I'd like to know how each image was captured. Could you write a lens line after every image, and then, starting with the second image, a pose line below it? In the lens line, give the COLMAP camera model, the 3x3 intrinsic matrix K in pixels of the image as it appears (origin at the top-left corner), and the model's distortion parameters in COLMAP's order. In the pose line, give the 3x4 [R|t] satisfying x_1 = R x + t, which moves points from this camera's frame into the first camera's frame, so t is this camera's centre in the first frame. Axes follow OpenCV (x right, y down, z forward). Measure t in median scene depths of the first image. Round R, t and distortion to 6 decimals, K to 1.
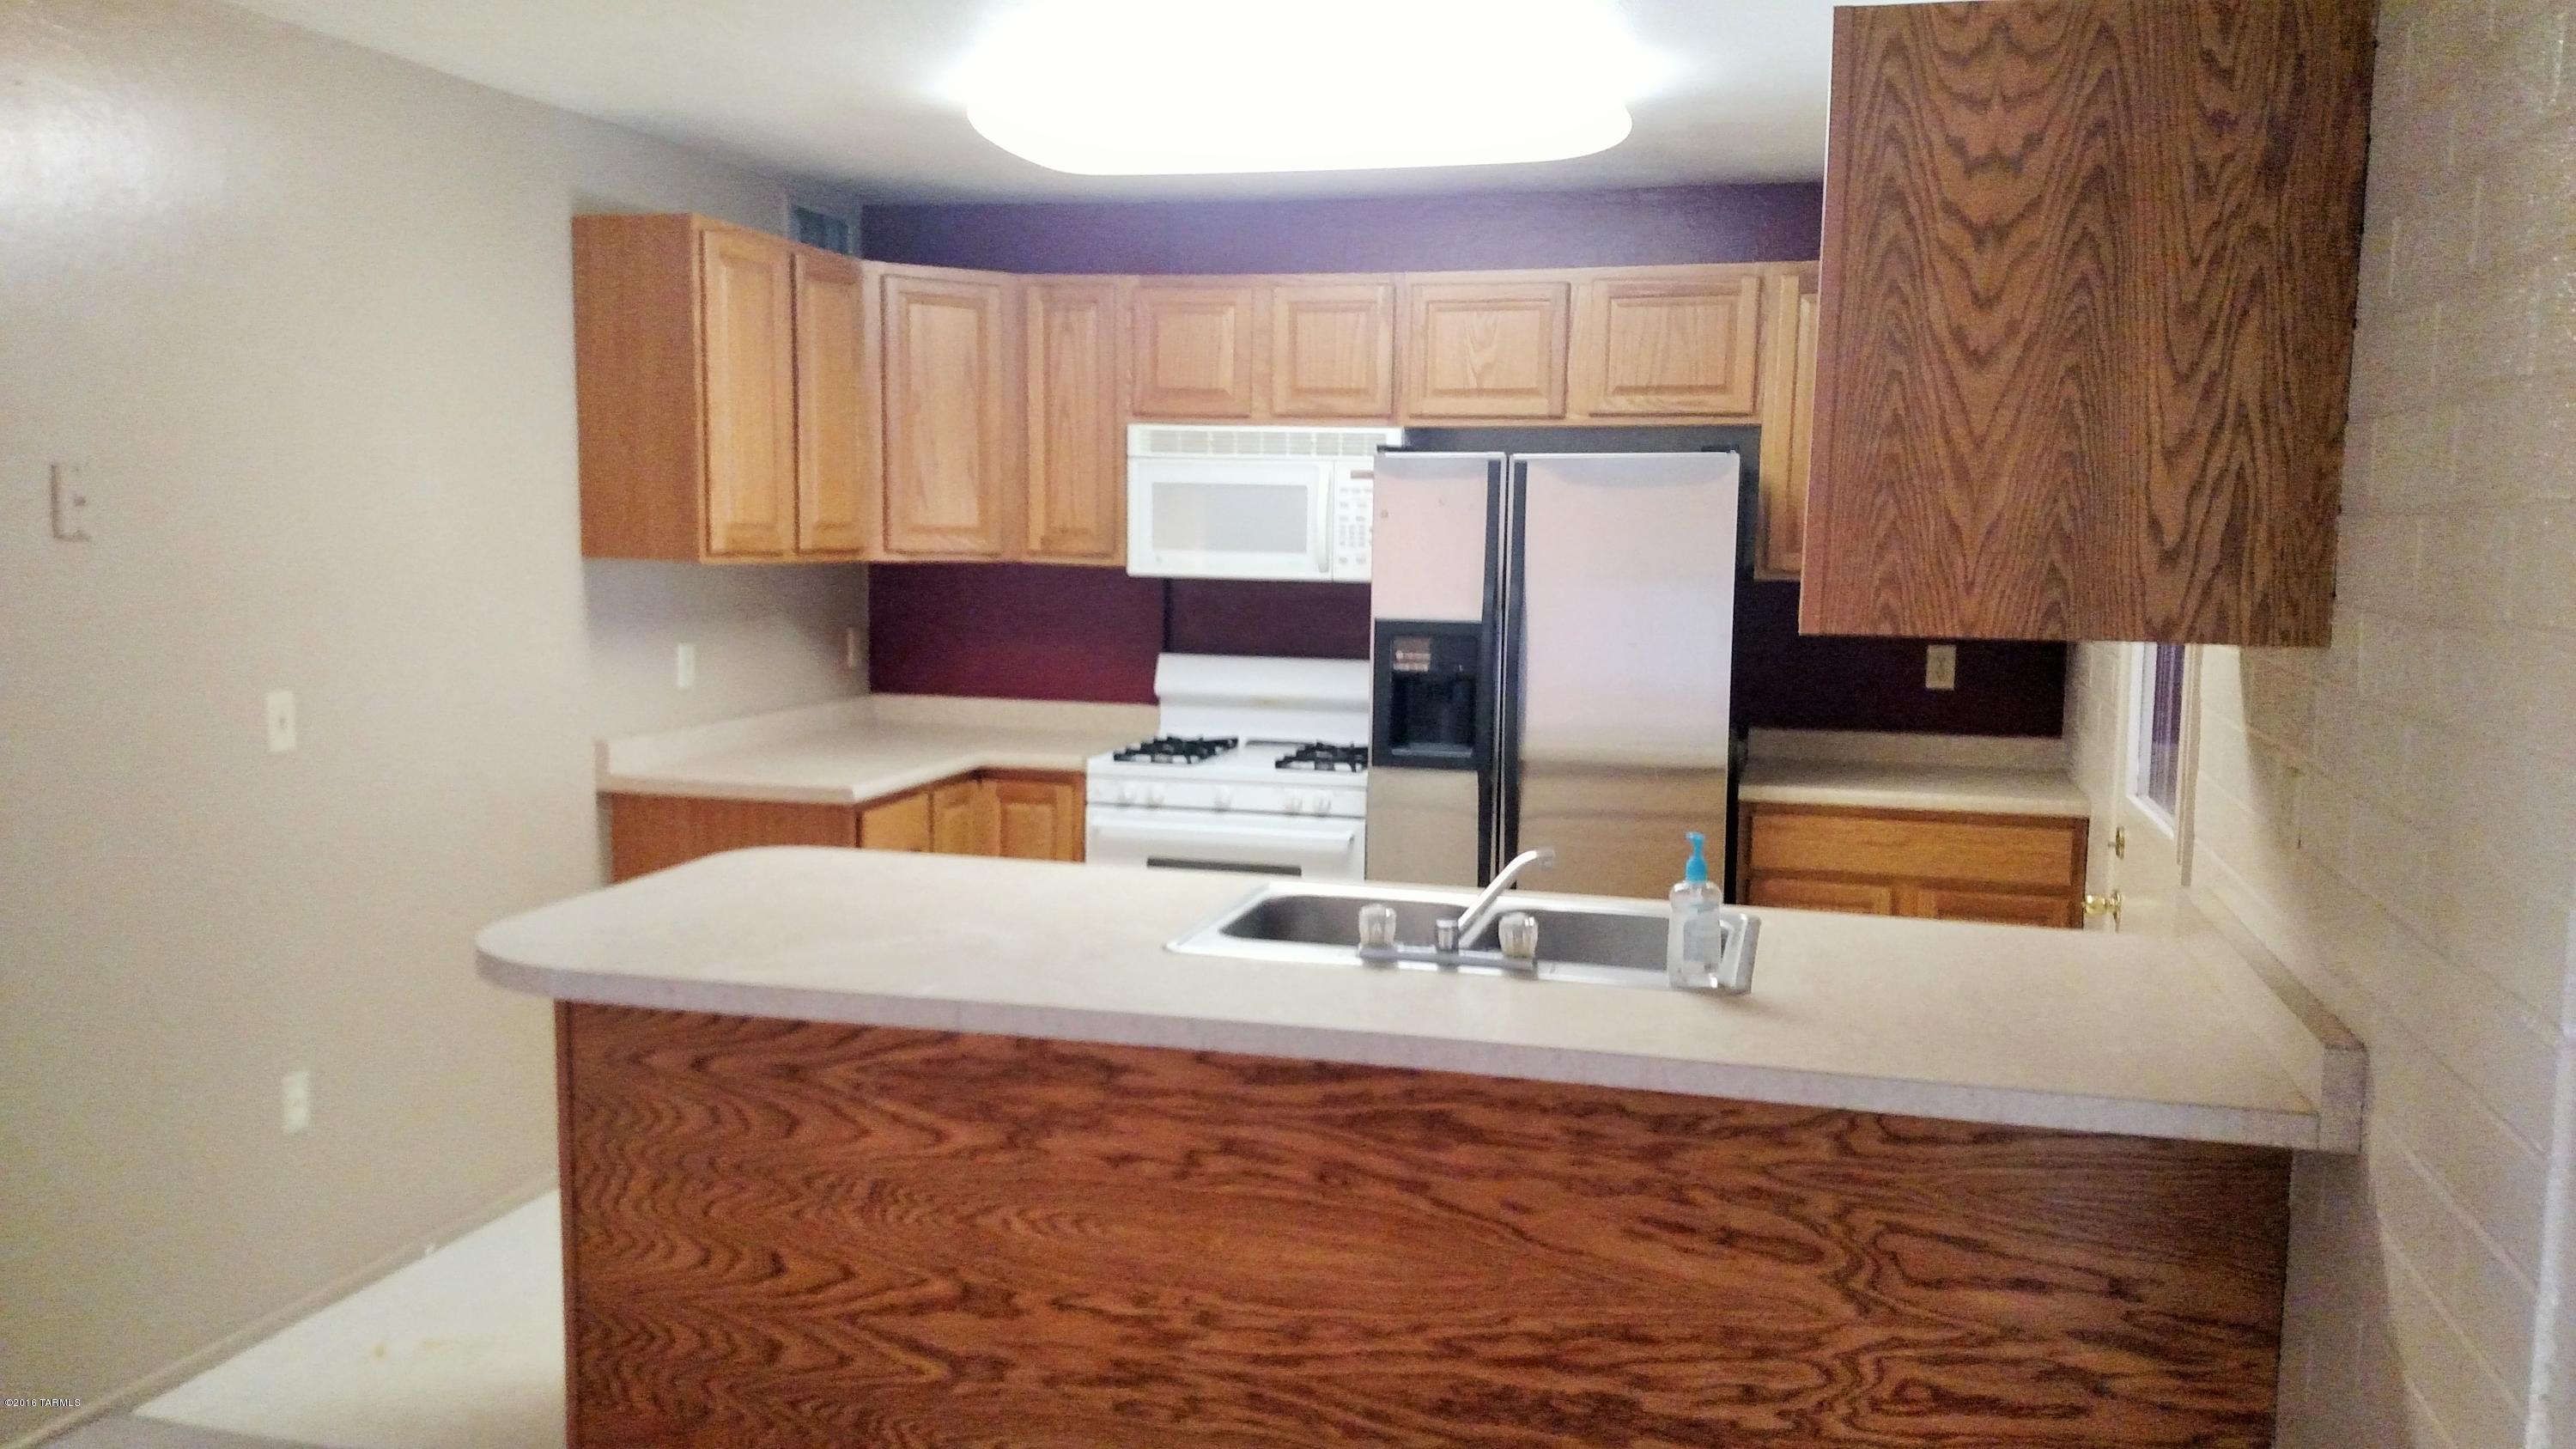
lens RADIAL K [[2006.6, 0, 1279.3], [0, 2006.6, 711.2], [0, 0, 1]] dist [0.365320, -1.008156]
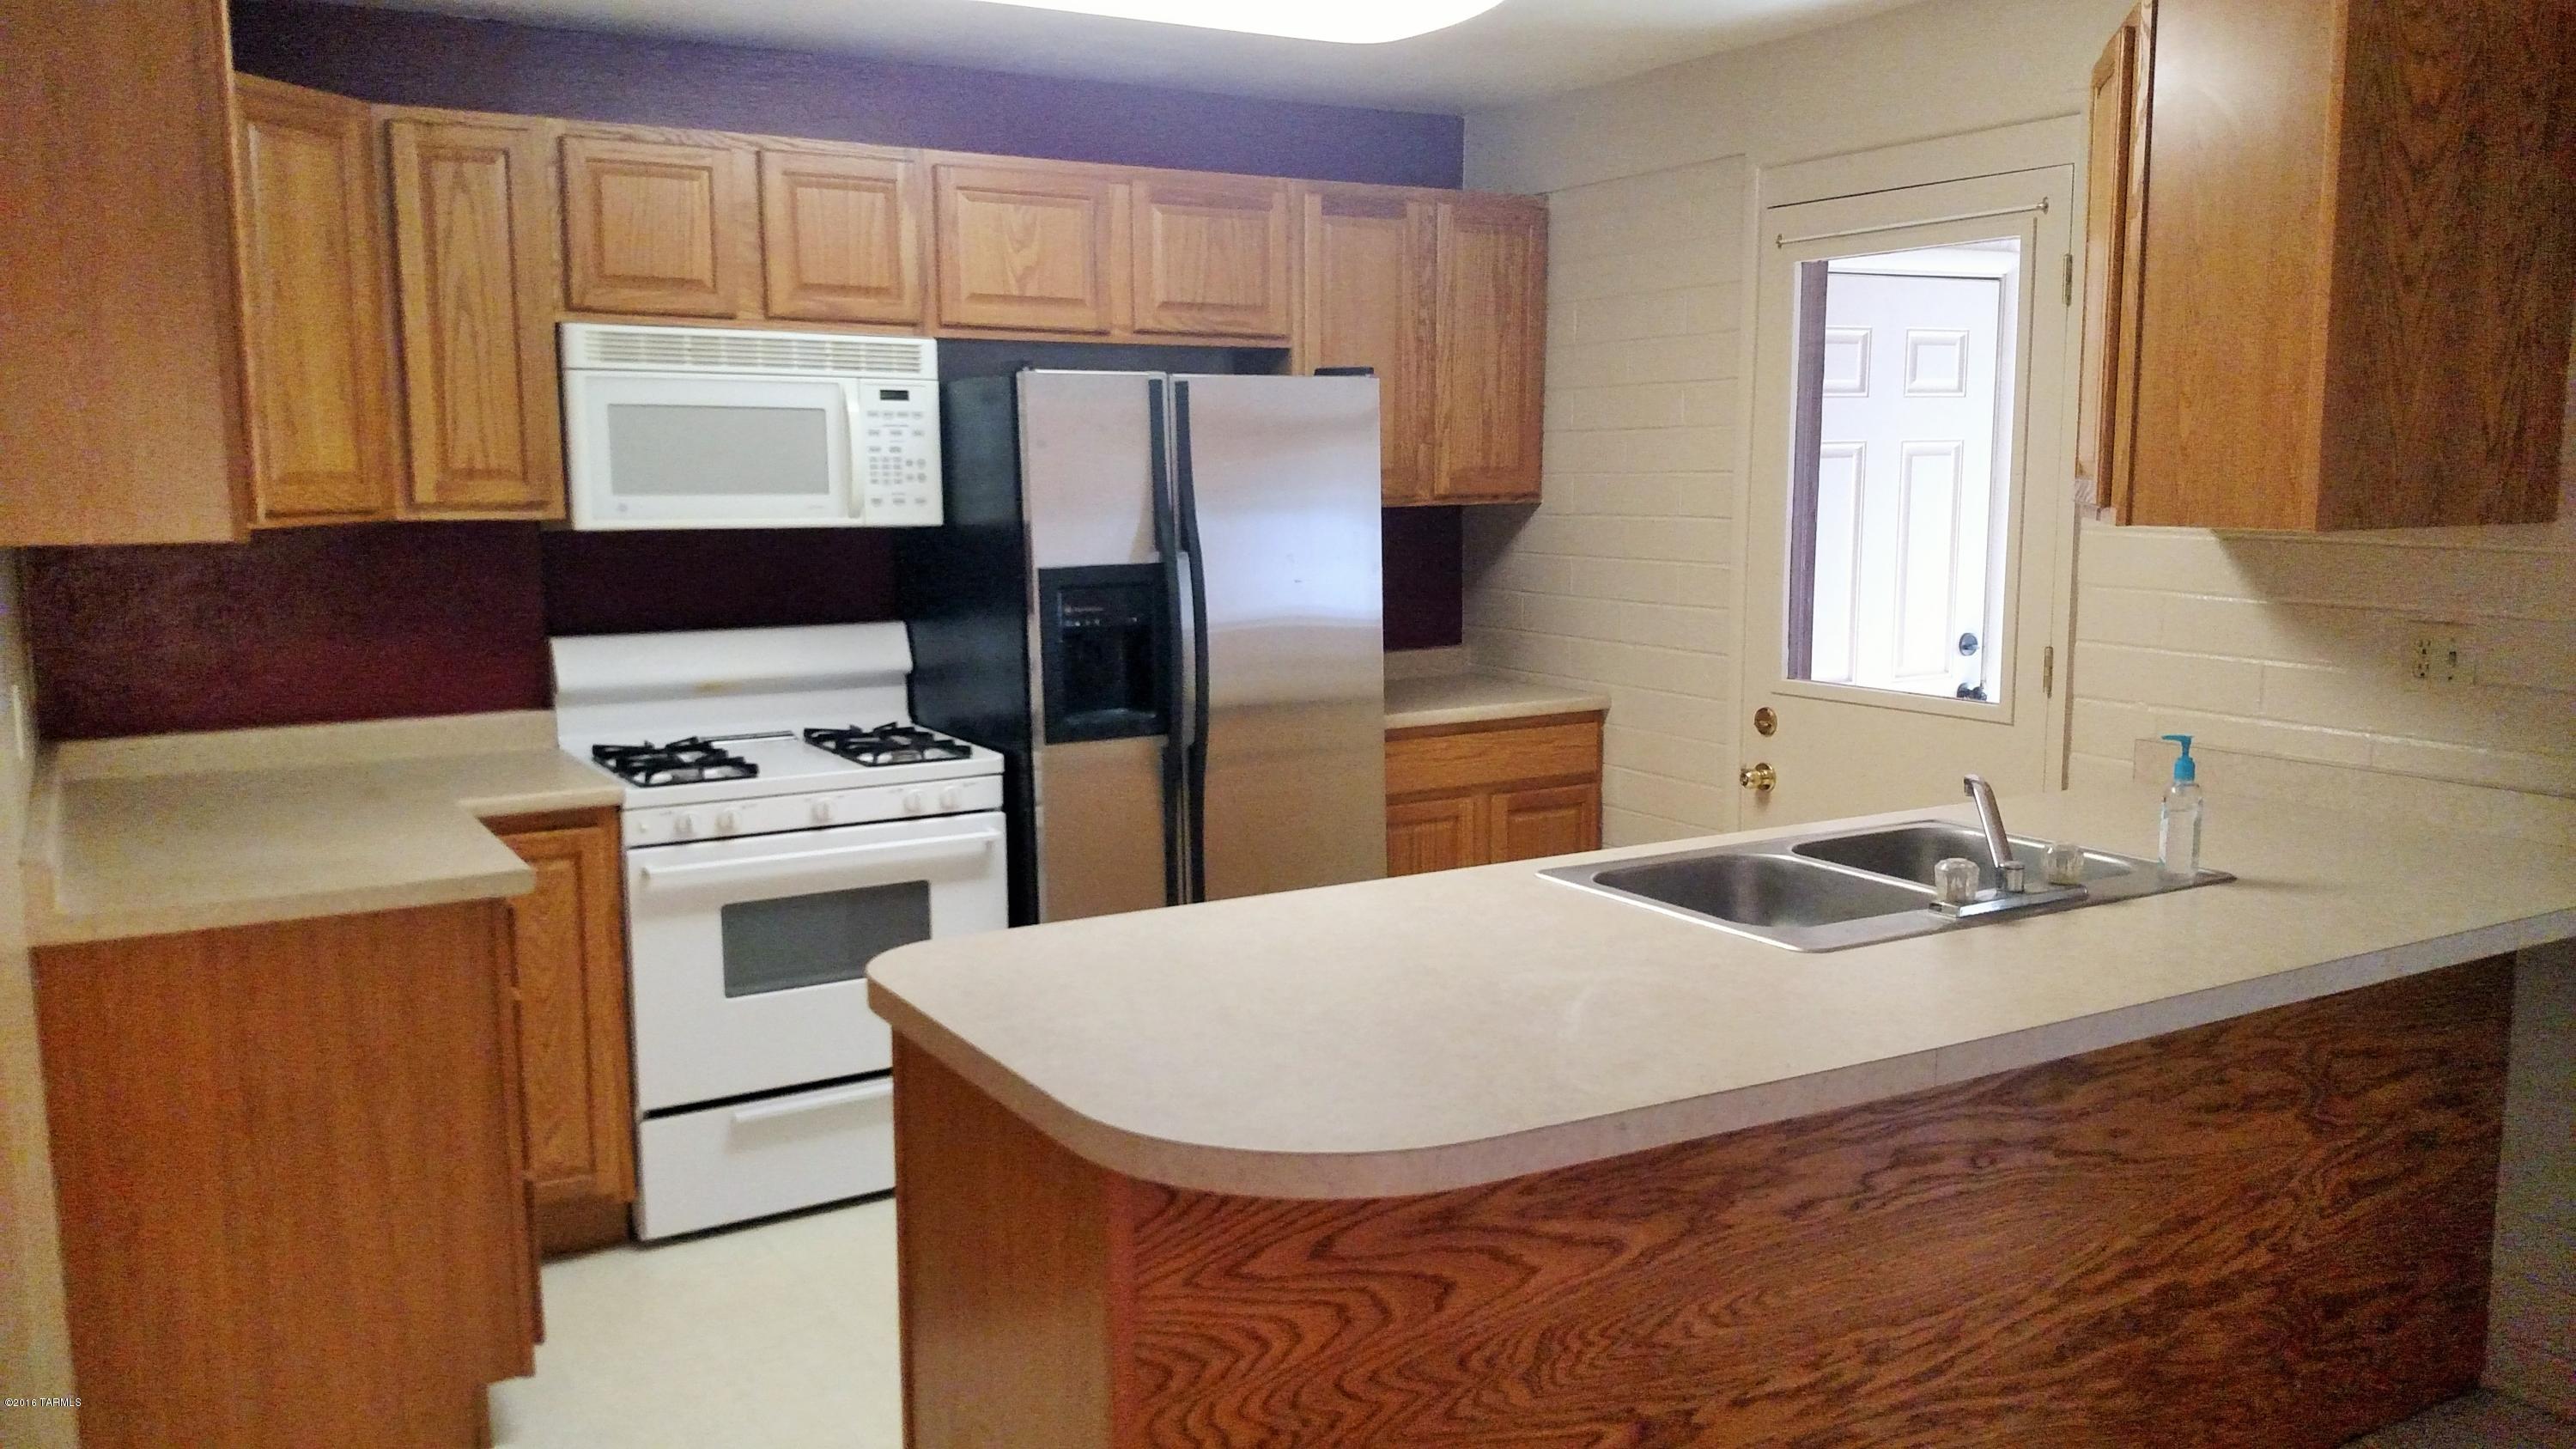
lens RADIAL K [[2008.1, 0, 1288.0], [0, 2008.1, 724.5], [0, 0, 1]] dist [0.151958, -0.311353]
pose [[0.695118, -0.113304, 0.709910, -0.756327], [0.087648, 0.993492, 0.072743, -0.052468], [-0.713532, 0.011658, 0.700525, 0.542544]]
